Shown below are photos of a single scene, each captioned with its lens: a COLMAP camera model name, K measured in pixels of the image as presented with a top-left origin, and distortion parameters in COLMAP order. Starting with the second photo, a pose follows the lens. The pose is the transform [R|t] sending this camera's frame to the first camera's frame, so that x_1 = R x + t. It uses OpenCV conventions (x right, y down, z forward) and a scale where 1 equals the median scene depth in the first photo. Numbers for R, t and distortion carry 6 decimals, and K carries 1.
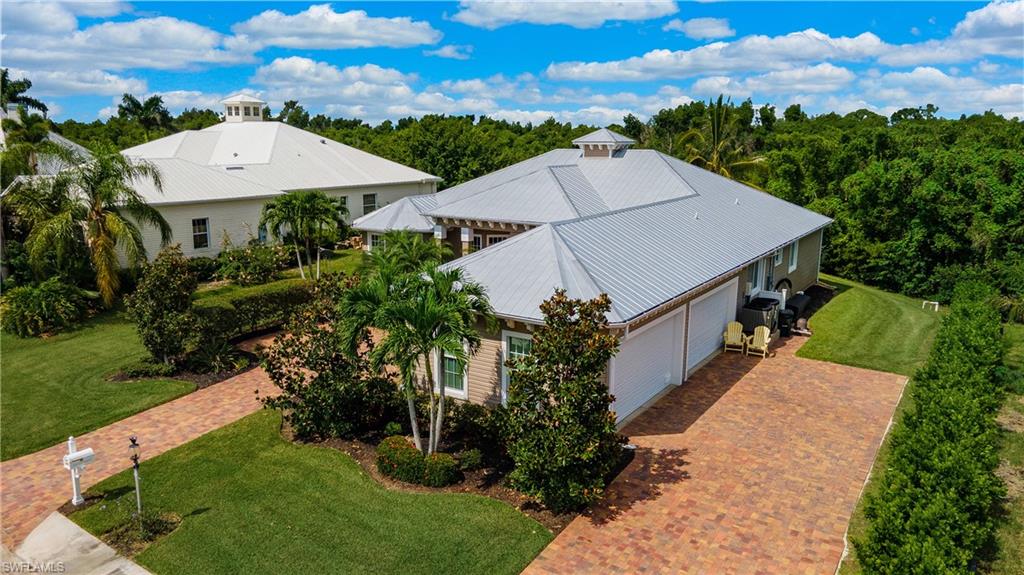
lens RADIAL K [[748.7, 0, 512.0], [0, 748.7, 287.5], [0, 0, 1]] dist [0.029480, 0.033779]
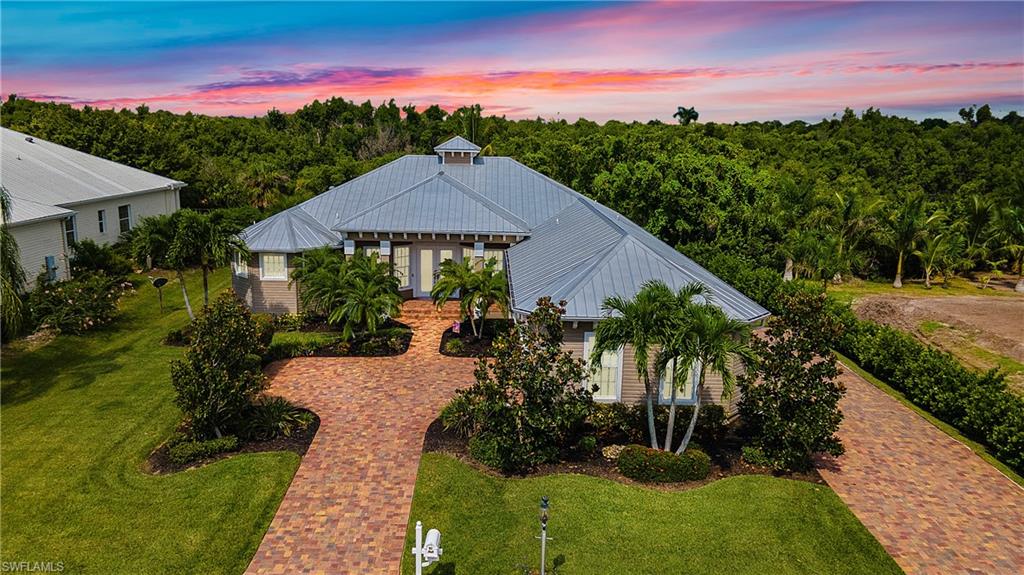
lens RADIAL K [[748.7, 0, 512.0], [0, 748.7, 287.5], [0, 0, 1]] dist [0.029480, 0.033779]
pose [[0.824462, -0.104565, 0.556173, -0.421849], [0.096345, 0.994369, 0.044130, -0.042447], [-0.557656, 0.017201, 0.829894, 0.103556]]
